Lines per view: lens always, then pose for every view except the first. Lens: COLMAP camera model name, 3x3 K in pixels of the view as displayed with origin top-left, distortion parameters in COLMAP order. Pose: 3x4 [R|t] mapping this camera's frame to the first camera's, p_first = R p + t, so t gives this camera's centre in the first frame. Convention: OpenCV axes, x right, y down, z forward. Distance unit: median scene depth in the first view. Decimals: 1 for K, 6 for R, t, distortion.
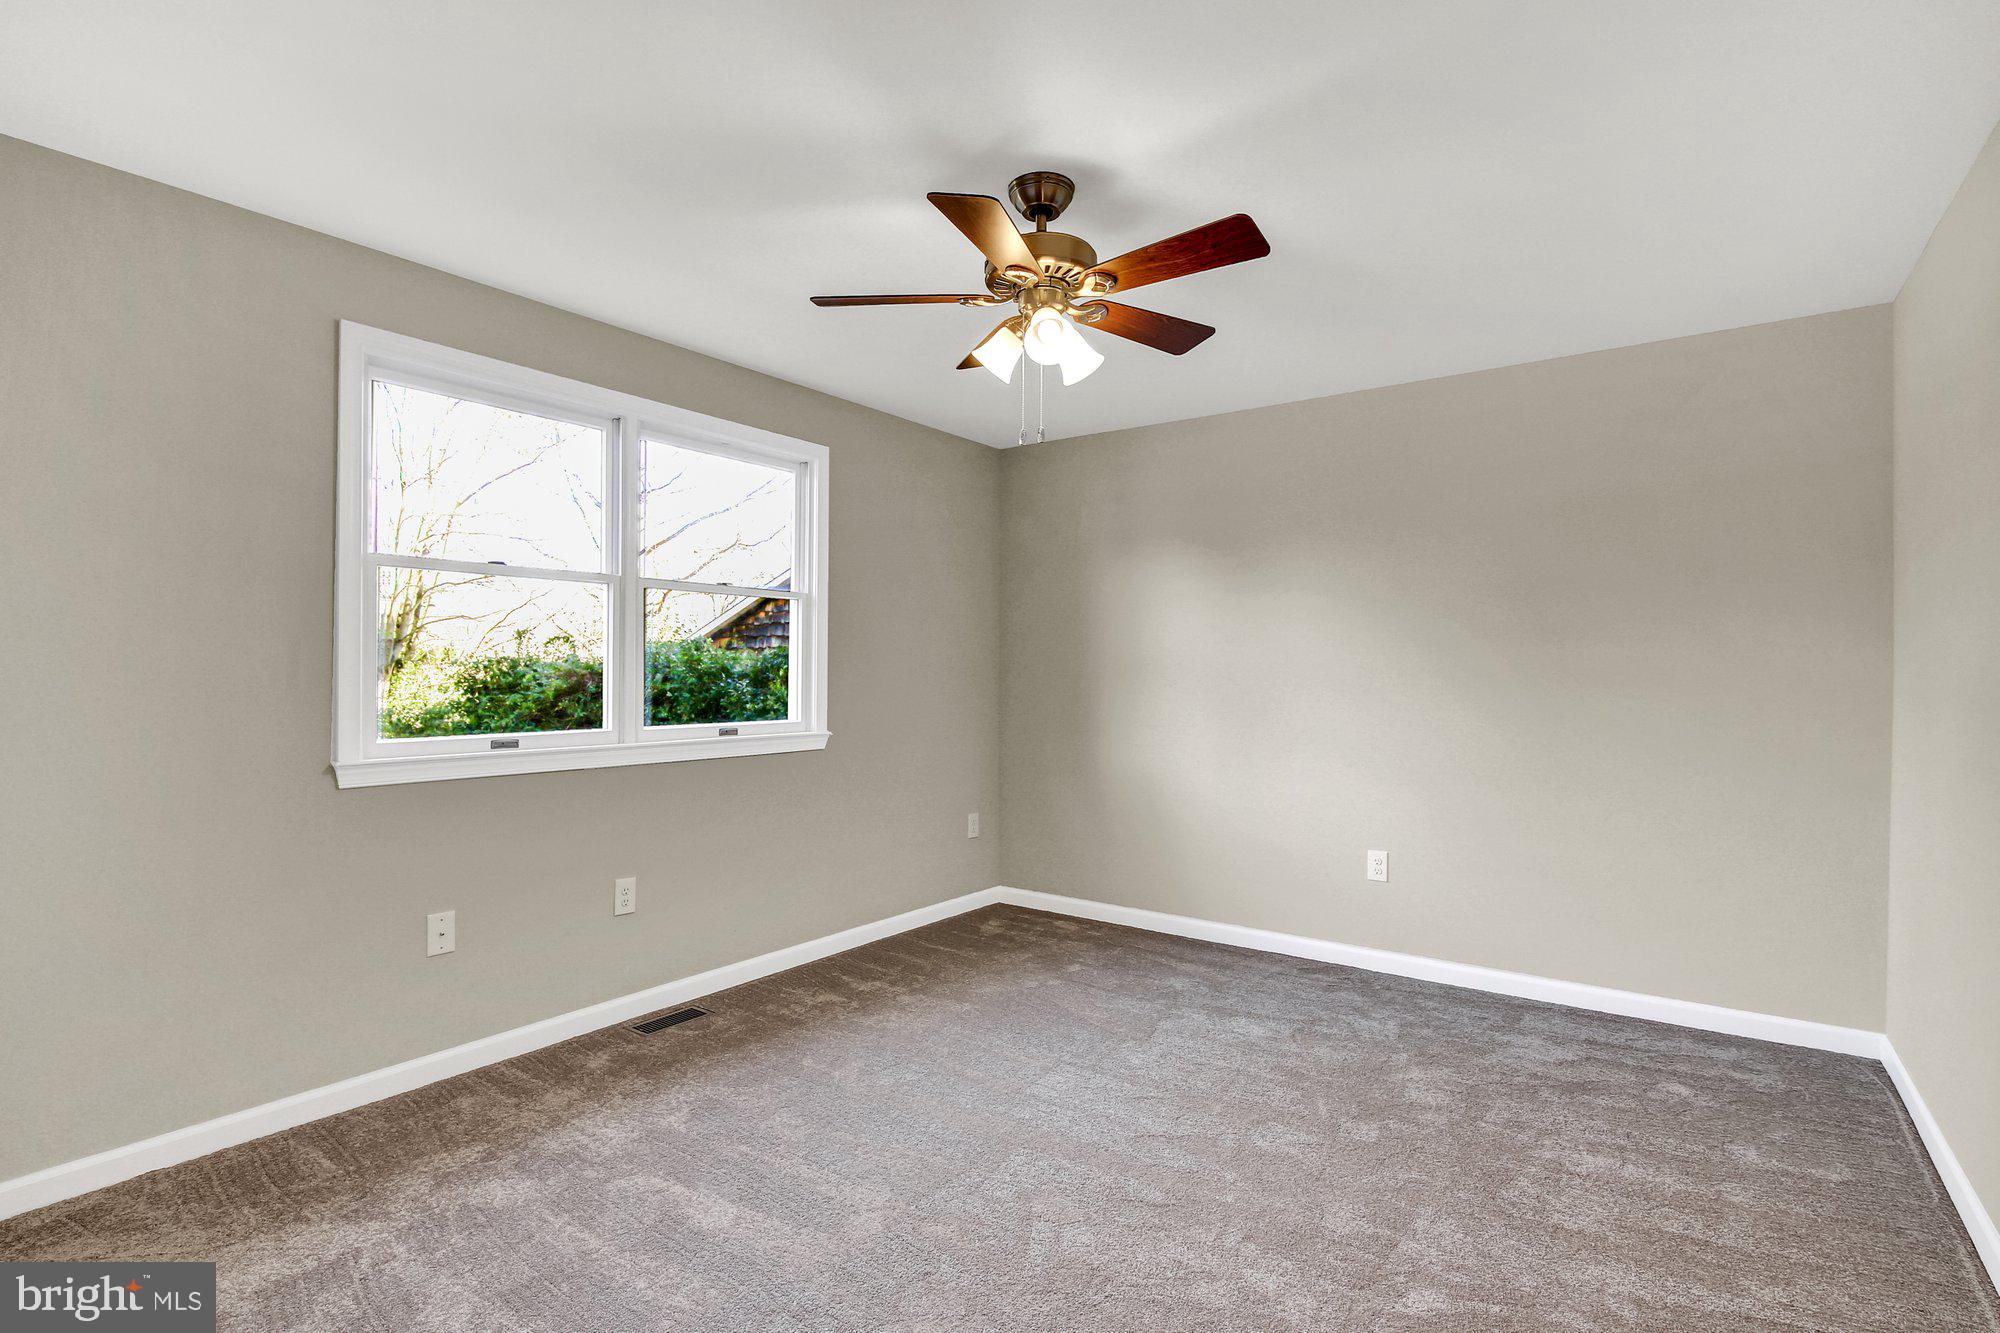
lens RADIAL K [[945.1, 0, 991.2], [0, 945.1, 658.3], [0, 0, 1]] dist [-0.011692, -0.000061]
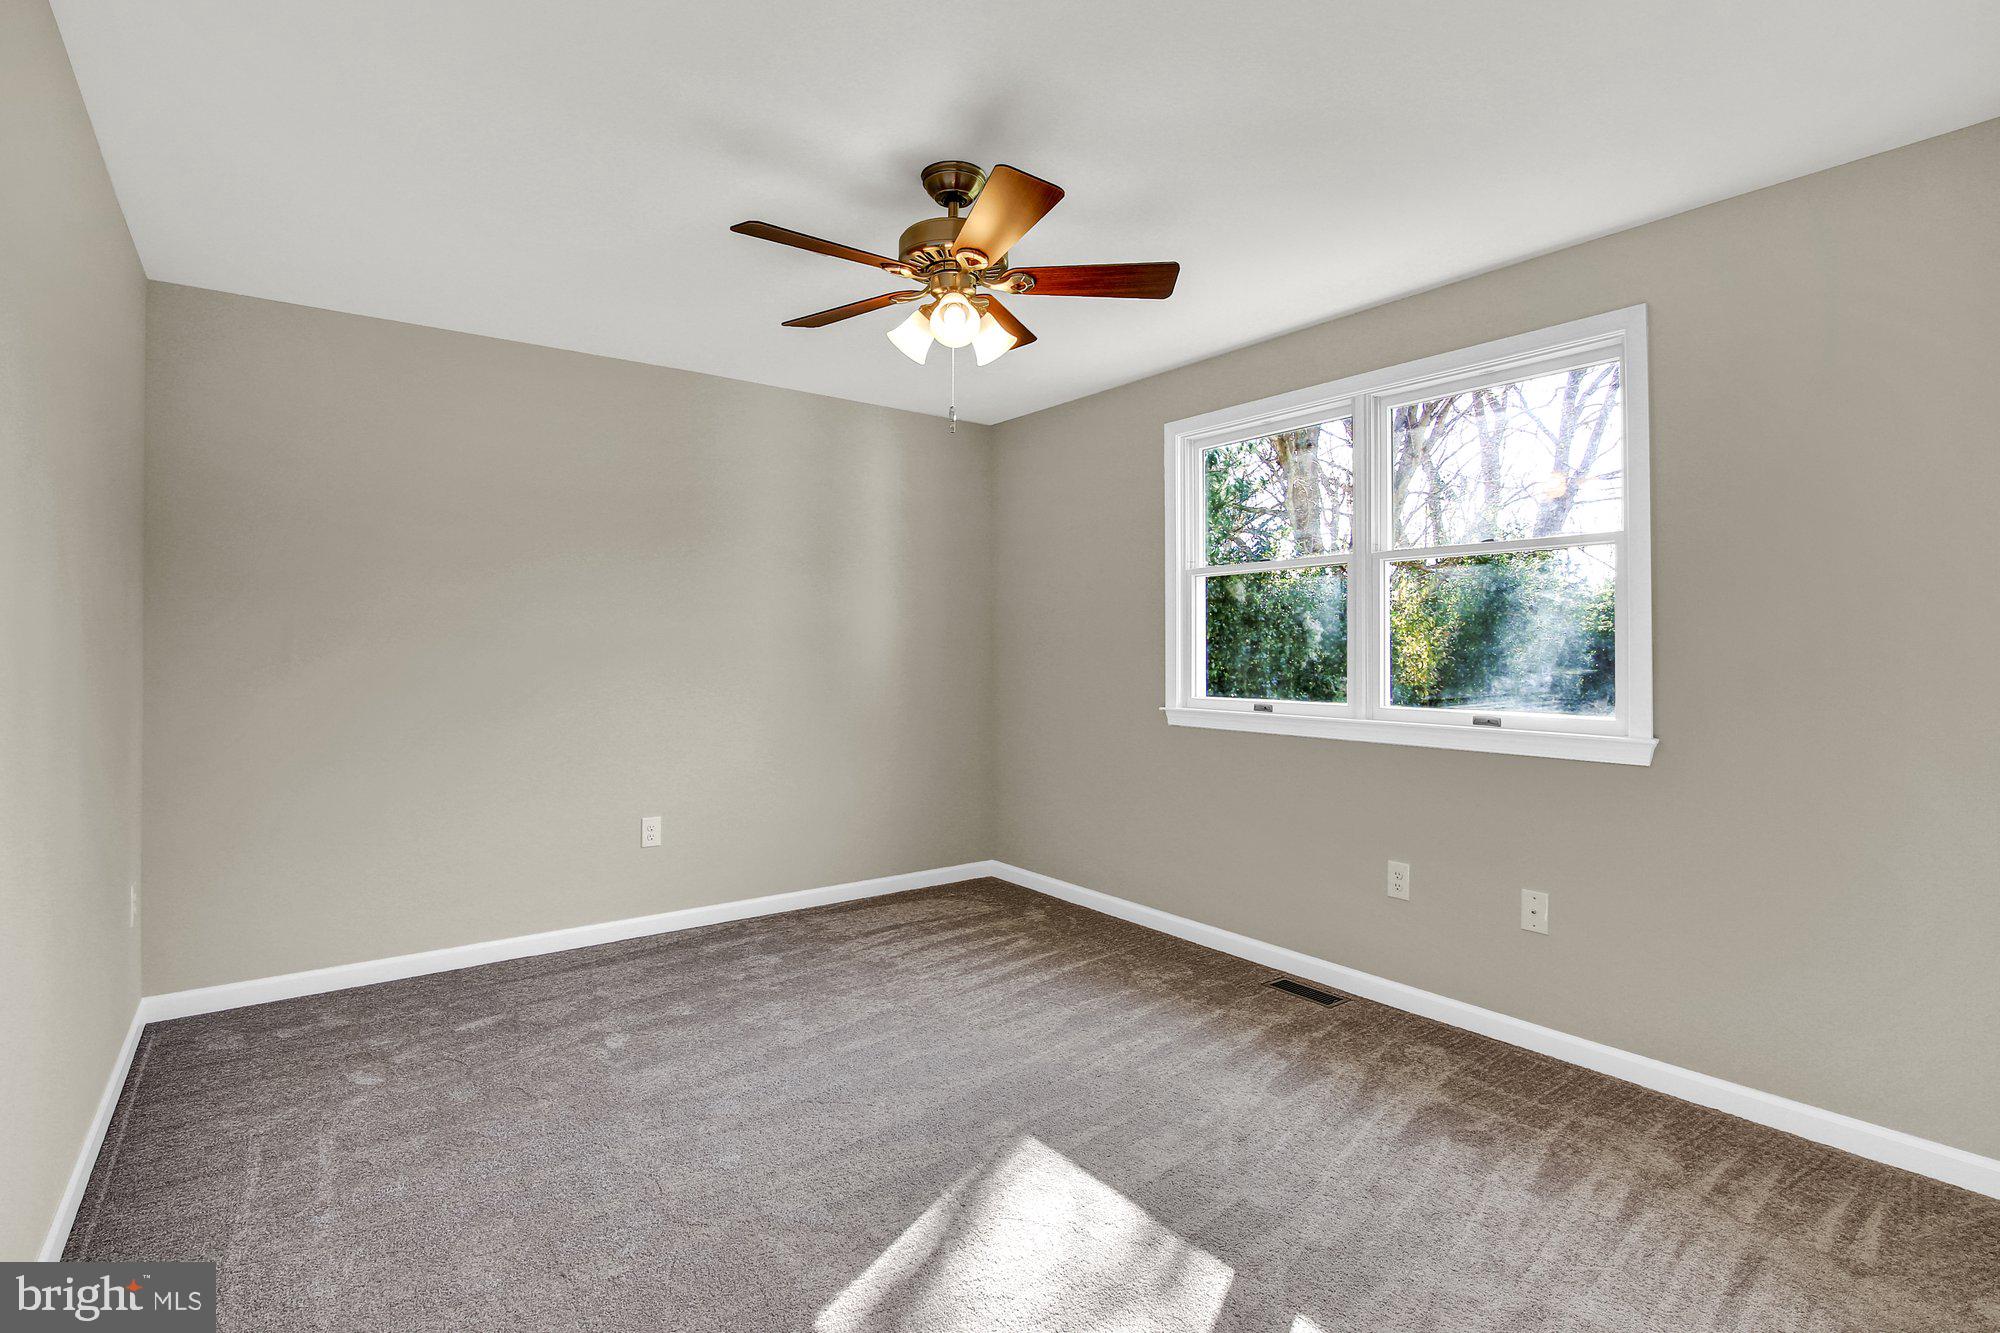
lens RADIAL K [[945.1, 0, 991.2], [0, 945.1, 658.3], [0, 0, 1]] dist [-0.011692, -0.000061]
pose [[-0.281120, -0.004427, -0.959662, 0.283857], [0.004824, 0.999970, -0.006026, 0.011469], [0.959660, -0.006323, -0.281091, 0.369841]]
